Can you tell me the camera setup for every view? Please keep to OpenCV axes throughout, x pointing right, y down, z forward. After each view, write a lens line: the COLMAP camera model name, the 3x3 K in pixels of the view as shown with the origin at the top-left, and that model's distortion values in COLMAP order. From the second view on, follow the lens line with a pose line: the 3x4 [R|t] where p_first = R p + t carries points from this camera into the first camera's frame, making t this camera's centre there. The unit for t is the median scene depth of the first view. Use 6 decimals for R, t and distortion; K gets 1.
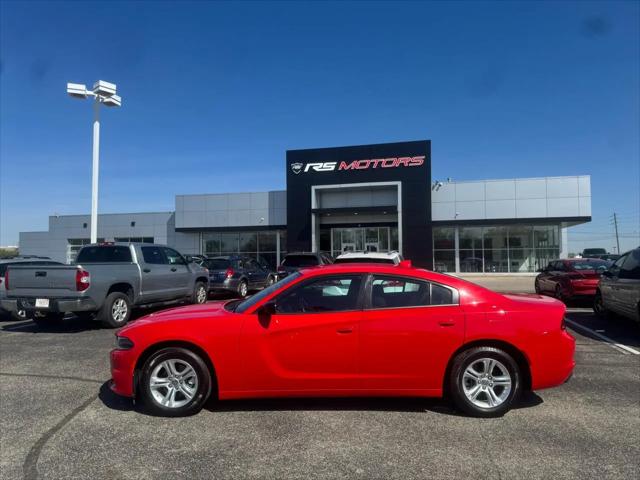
lens RADIAL K [[450.7, 0, 318.0], [0, 450.7, 238.0], [0, 0, 1]] dist [0.035311, -0.041024]
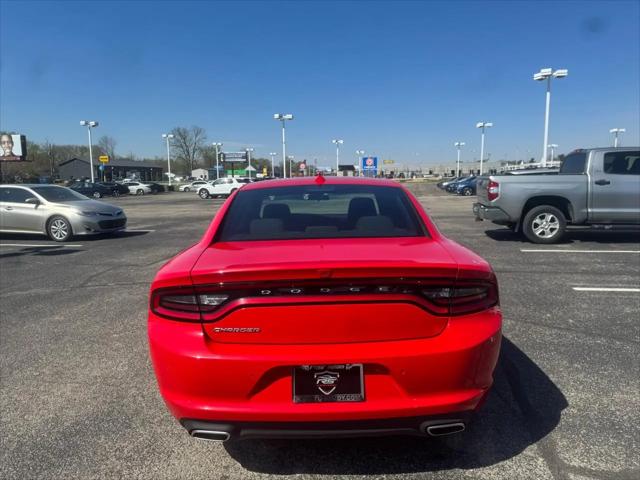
lens RADIAL K [[450.7, 0, 320.2], [0, 450.7, 241.9], [0, 0, 1]] dist [0.035311, -0.041024]
pose [[0.033192, 0.147564, -0.988495, 0.200227], [0.058495, 0.987058, 0.149314, 0.012659], [0.997736, -0.062778, 0.024130, 0.231140]]
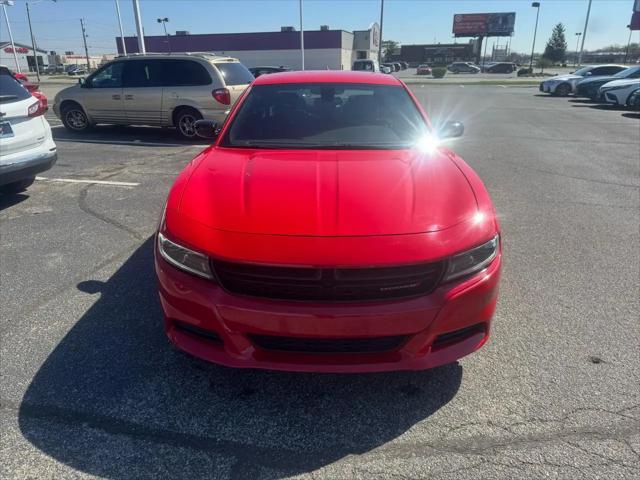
lens RADIAL K [[450.7, 0, 316.3], [0, 450.7, 238.8], [0, 0, 1]] dist [0.035311, -0.041024]
pose [[-0.010315, -0.352630, 0.935706, -0.175701], [-0.038217, 0.935211, 0.352022, 0.012721], [-0.999216, -0.032129, -0.023123, 0.242009]]
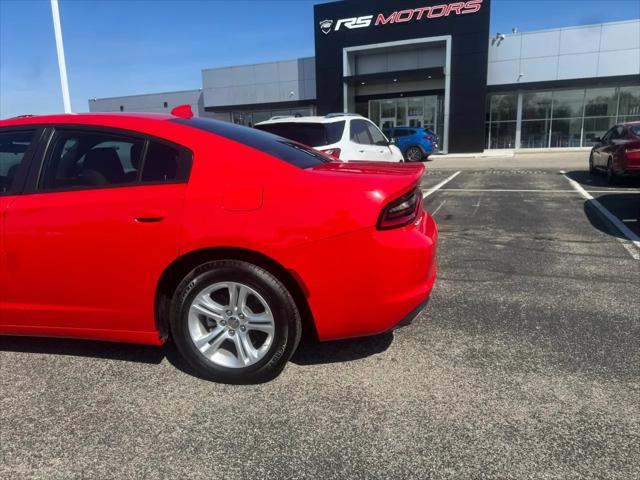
lens RADIAL K [[450.7, 0, 315.9], [0, 450.7, 248.1], [0, 0, 1]] dist [0.035311, -0.041024]
pose [[0.986104, 0.015149, -0.165438, 0.107753], [0.030690, 0.962082, 0.271027, 0.017628], [0.163271, -0.272338, 0.948248, 0.104125]]
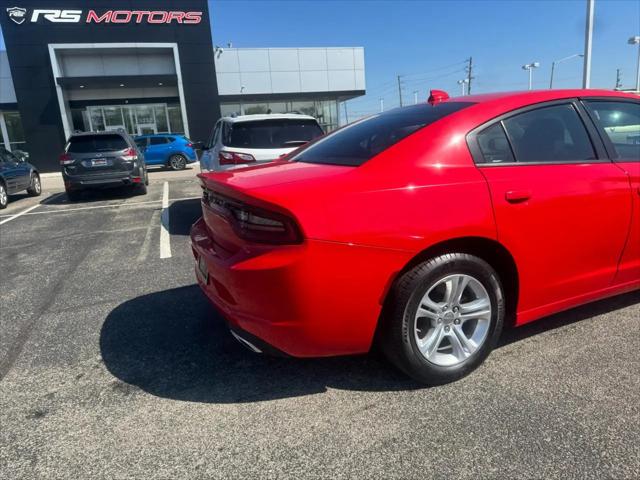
lens RADIAL K [[450.7, 0, 324.5], [0, 450.7, 245.7], [0, 0, 1]] dist [0.035311, -0.041024]
pose [[0.843745, -0.170961, 0.508789, -0.085344], [0.034156, 0.963098, 0.266973, 0.019818], [-0.535656, -0.207879, 0.818449, 0.146380]]
